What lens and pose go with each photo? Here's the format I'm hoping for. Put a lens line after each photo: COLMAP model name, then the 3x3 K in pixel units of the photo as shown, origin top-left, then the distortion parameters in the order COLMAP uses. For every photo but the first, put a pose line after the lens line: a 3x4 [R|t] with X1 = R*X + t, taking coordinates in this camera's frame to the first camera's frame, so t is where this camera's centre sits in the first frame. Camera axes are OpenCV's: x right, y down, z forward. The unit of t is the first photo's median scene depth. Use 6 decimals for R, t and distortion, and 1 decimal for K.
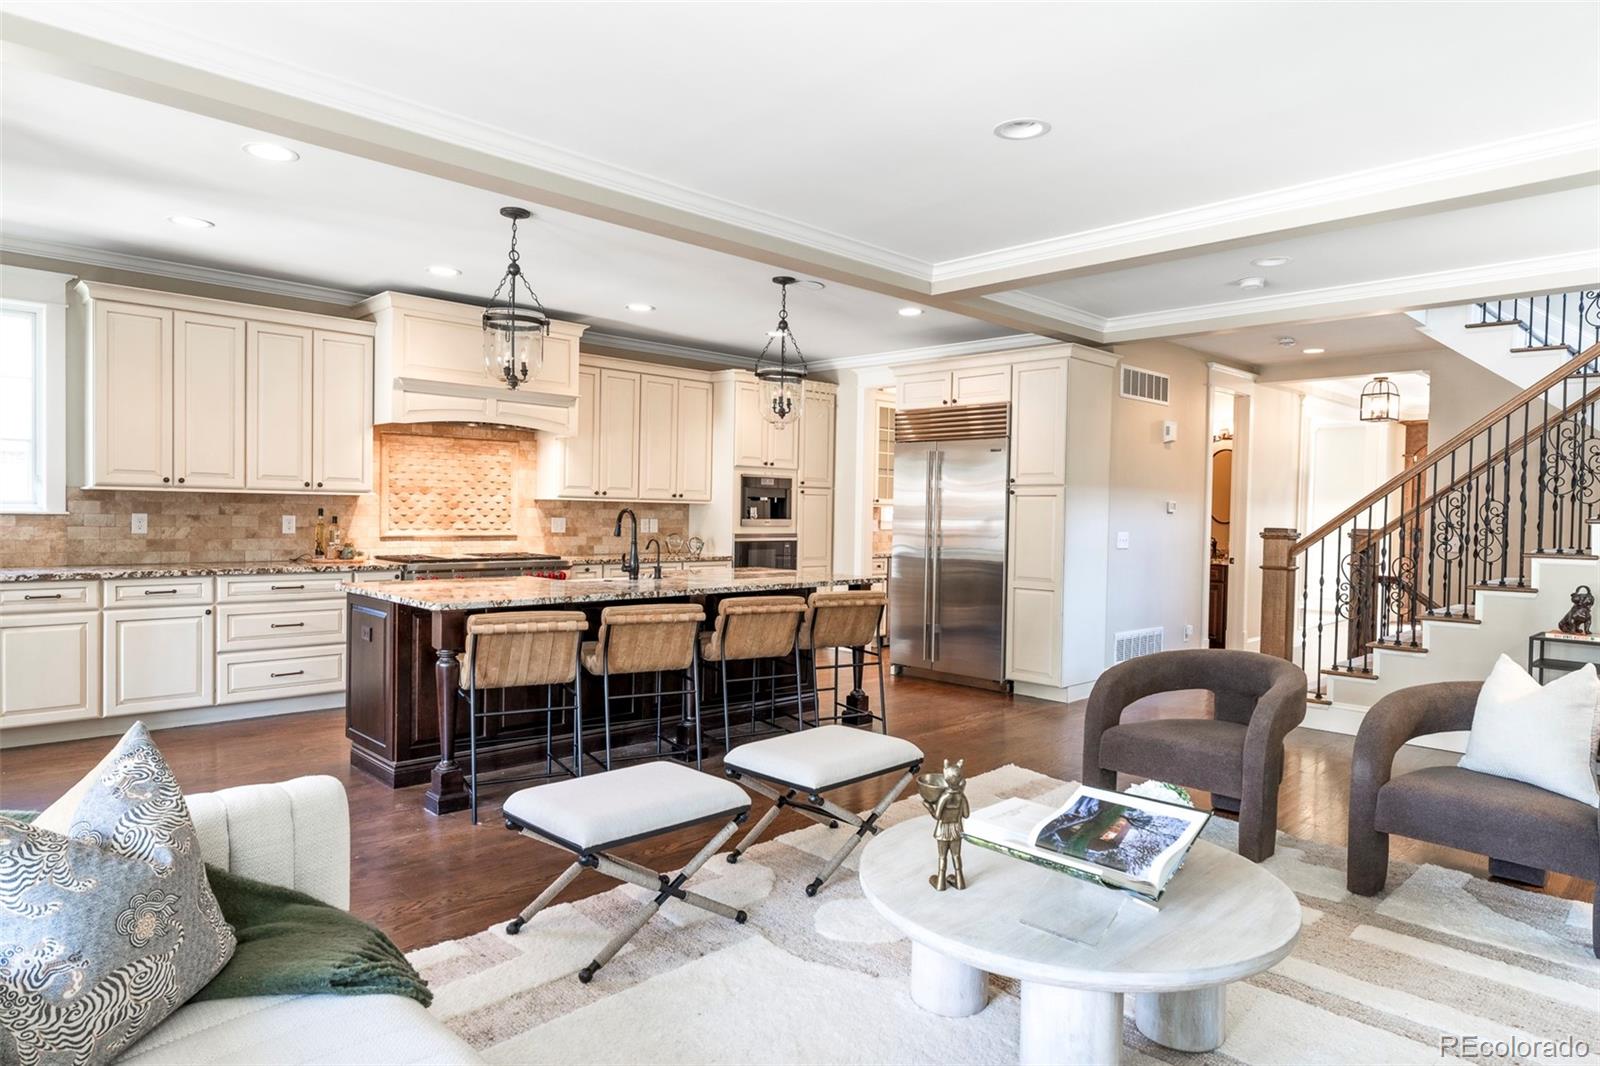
lens RADIAL K [[944.0, 0, 800.0], [0, 944.0, 533.0], [0, 0, 1]] dist [0.002501, 0.000127]
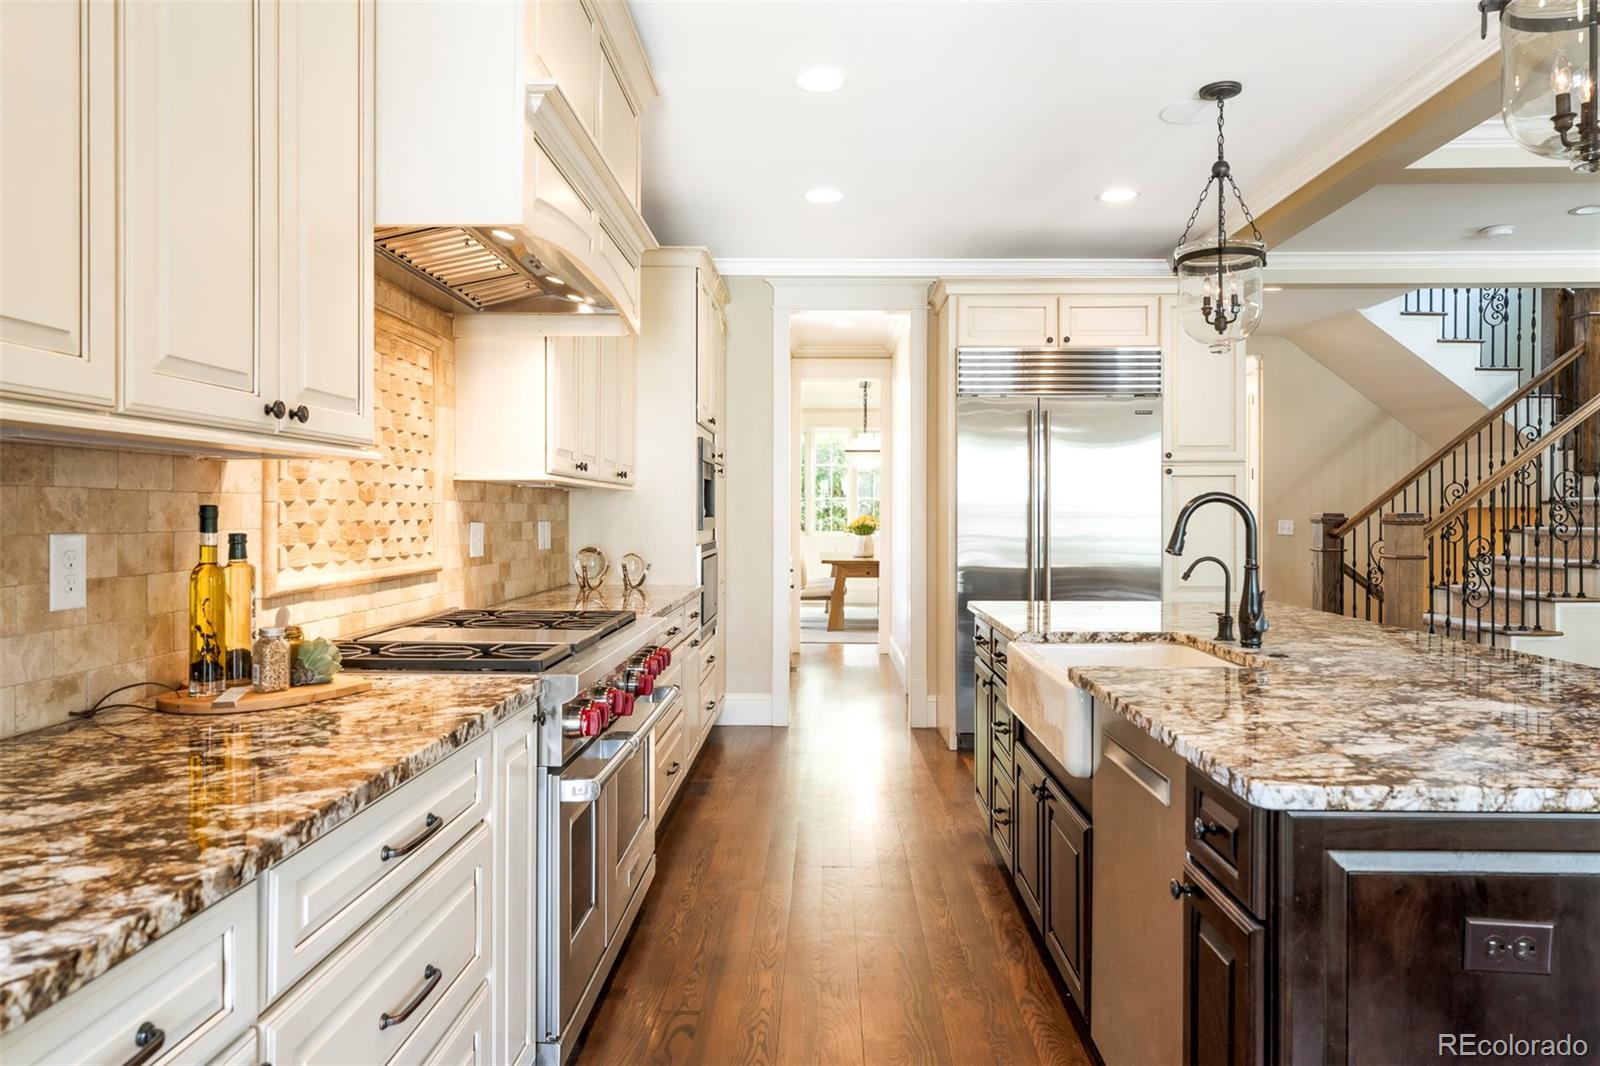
lens RADIAL K [[1061.3, 0, 800.0], [0, 1061.3, 533.0], [0, 0, 1]] dist [-0.003047, -0.001621]
pose [[0.712567, -0.031463, 0.700898, -0.595607], [0.029598, 0.999453, 0.014774, -0.017474], [-0.700979, 0.010218, 0.713108, 0.670443]]
